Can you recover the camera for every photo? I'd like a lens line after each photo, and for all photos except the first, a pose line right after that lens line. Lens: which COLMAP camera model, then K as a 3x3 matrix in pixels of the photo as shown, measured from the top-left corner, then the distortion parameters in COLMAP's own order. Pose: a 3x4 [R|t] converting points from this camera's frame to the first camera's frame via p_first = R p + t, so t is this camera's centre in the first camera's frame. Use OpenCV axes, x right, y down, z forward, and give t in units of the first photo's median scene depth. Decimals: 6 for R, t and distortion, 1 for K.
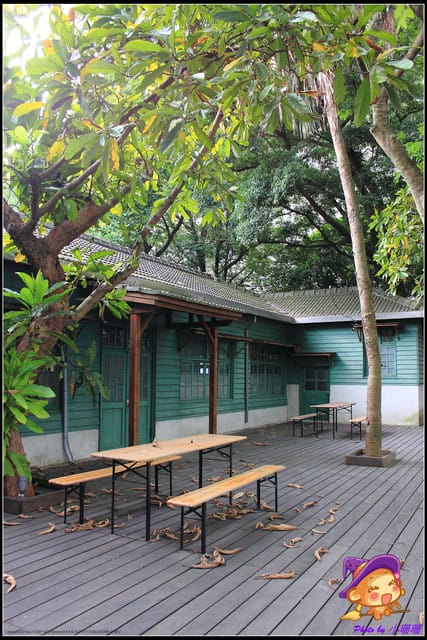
lens RADIAL K [[519.2, 0, 213.5], [0, 519.2, 320.0], [0, 0, 1]] dist [-0.179311, -0.000391]
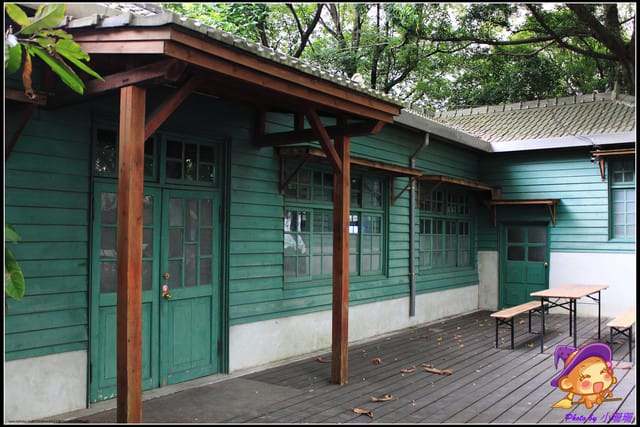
lens RADIAL K [[615.6, 0, 320.0], [0, 615.6, 213.5], [0, 0, 1]] dist [-0.116411, 0.002515]
pose [[0.995666, -0.004010, -0.092912, 0.023228], [0.010265, 0.997704, 0.066945, 0.031896], [0.092430, -0.067609, 0.993421, 0.284127]]
